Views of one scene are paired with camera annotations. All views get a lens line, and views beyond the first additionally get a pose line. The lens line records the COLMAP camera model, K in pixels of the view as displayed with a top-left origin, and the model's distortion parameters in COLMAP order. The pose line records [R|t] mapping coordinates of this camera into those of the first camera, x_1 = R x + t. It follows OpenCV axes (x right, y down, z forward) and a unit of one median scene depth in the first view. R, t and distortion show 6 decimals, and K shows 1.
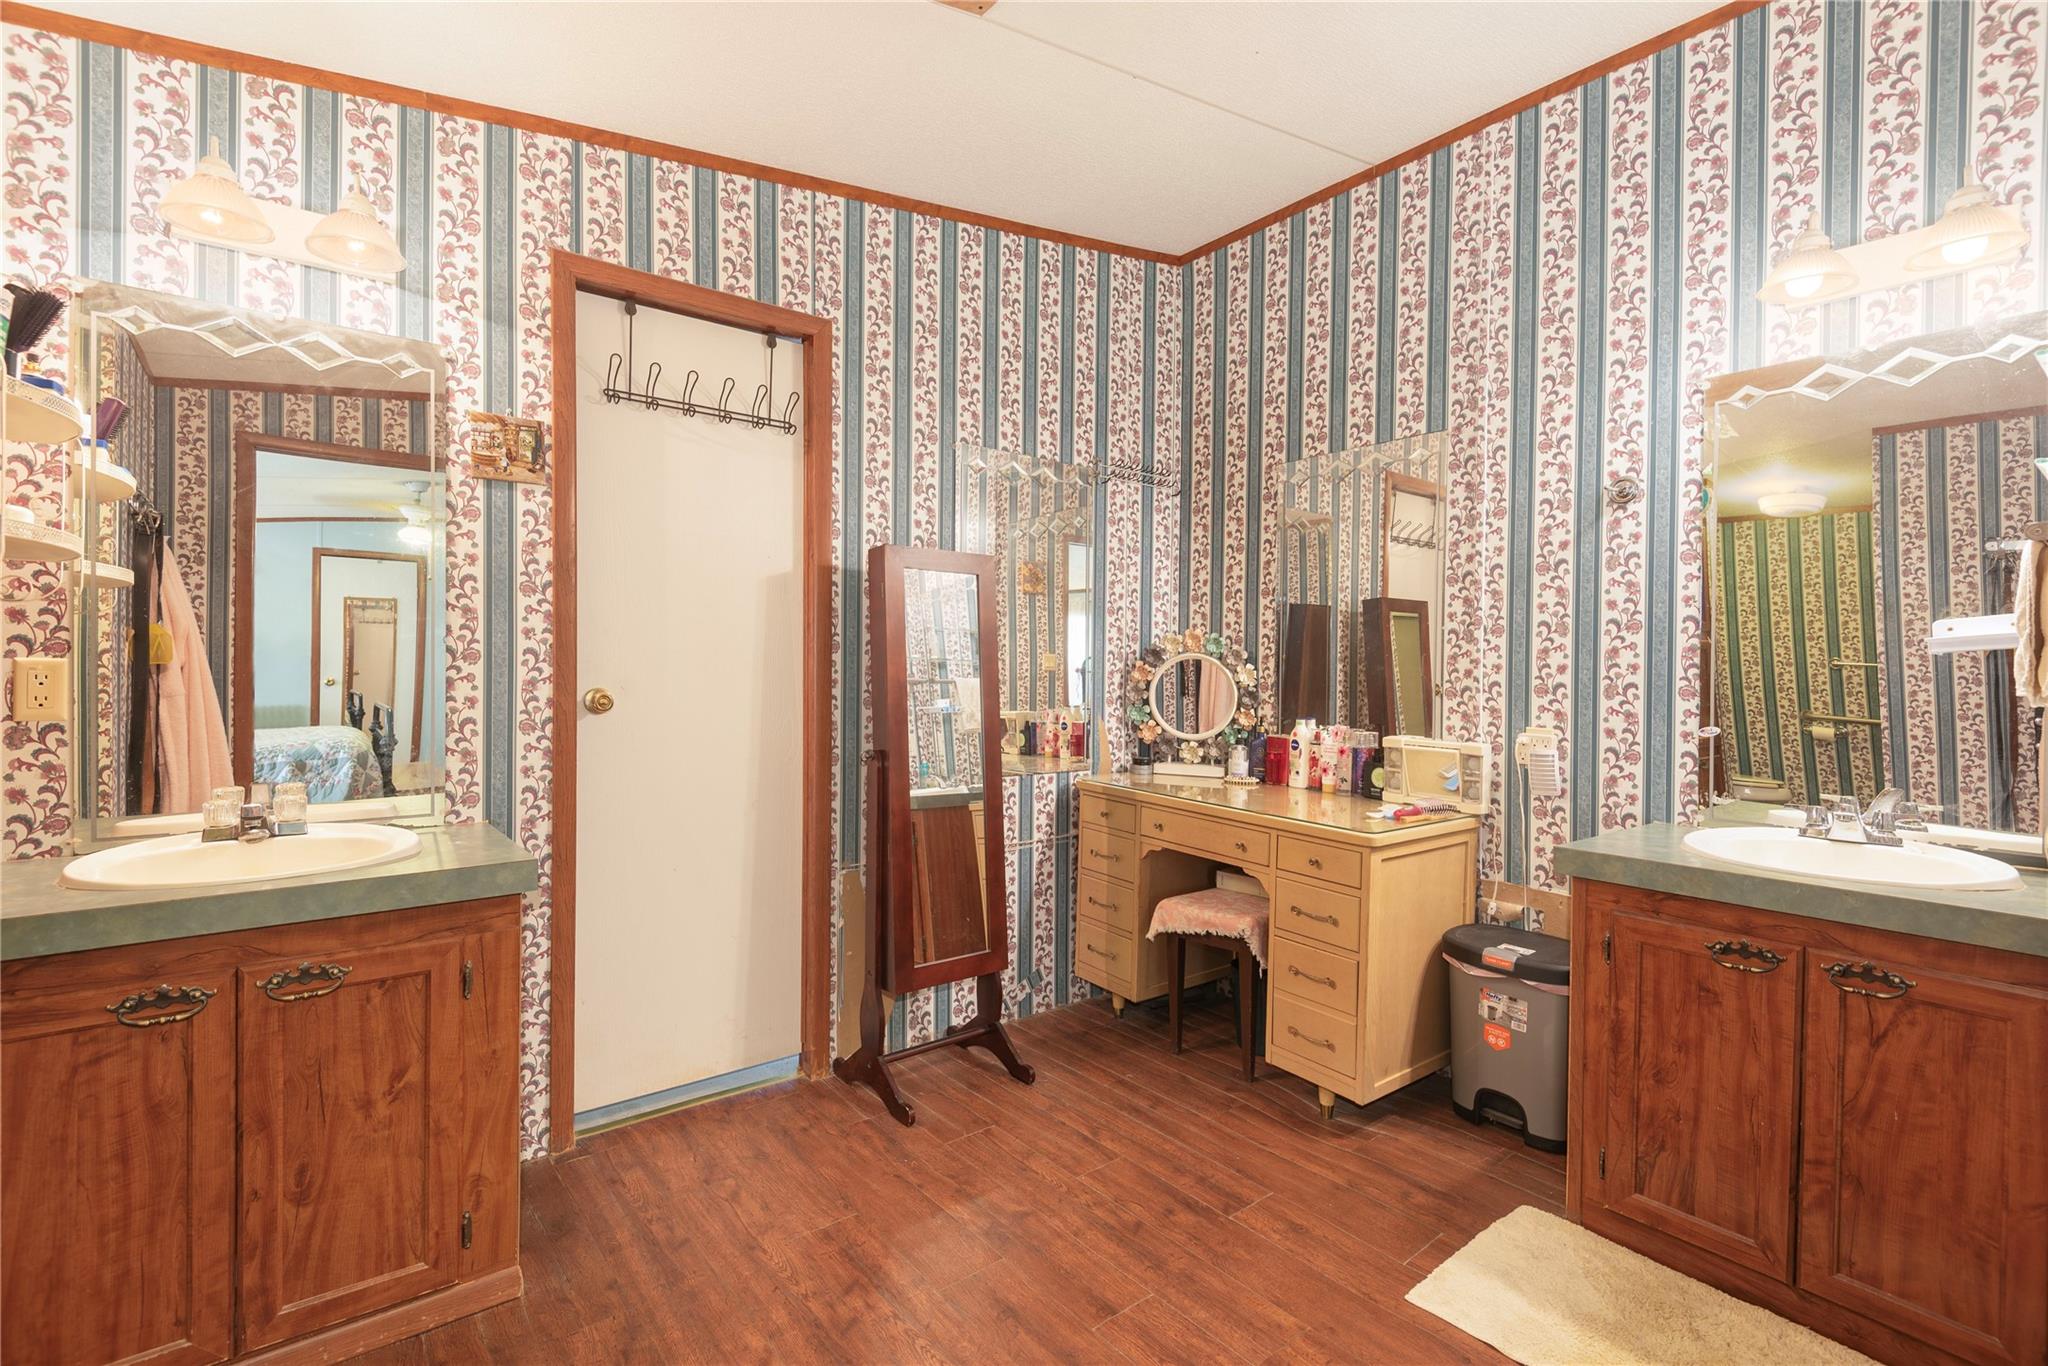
lens RADIAL K [[921.1, 0, 1022.9], [0, 921.1, 680.8], [0, 0, 1]] dist [0.030010, -0.020022]
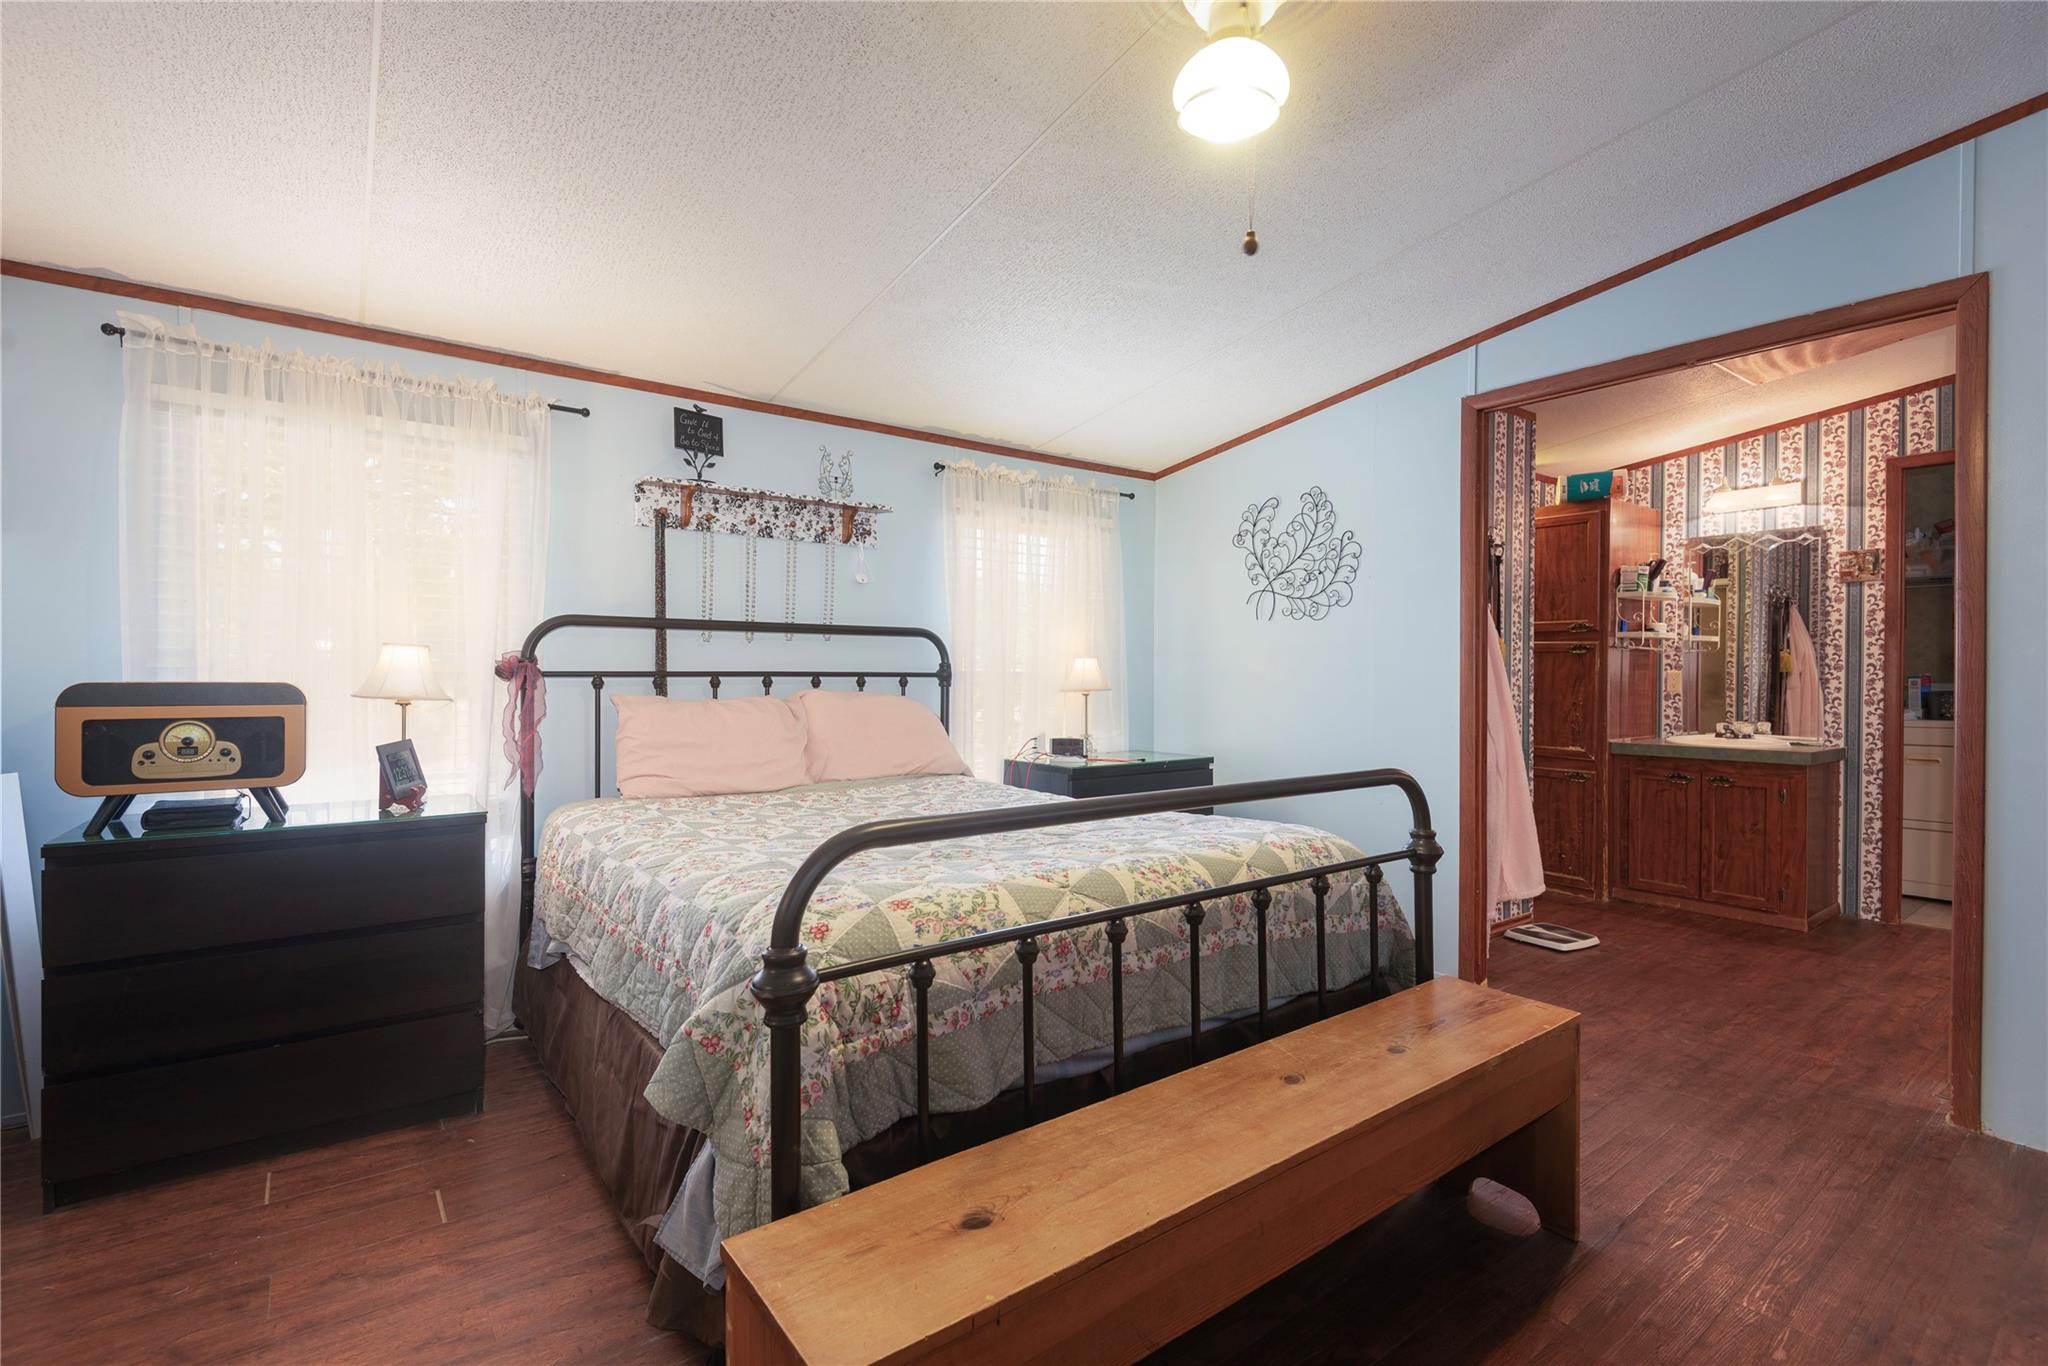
lens RADIAL K [[933.8, 0, 1023.3], [0, 933.8, 679.3], [0, 0, 1]] dist [0.021195, -0.013517]
pose [[-0.023337, 0.001421, -0.999727, 1.578717], [-0.008064, 0.999966, 0.001610, 0.010954], [0.999695, 0.008099, -0.023325, -0.796086]]
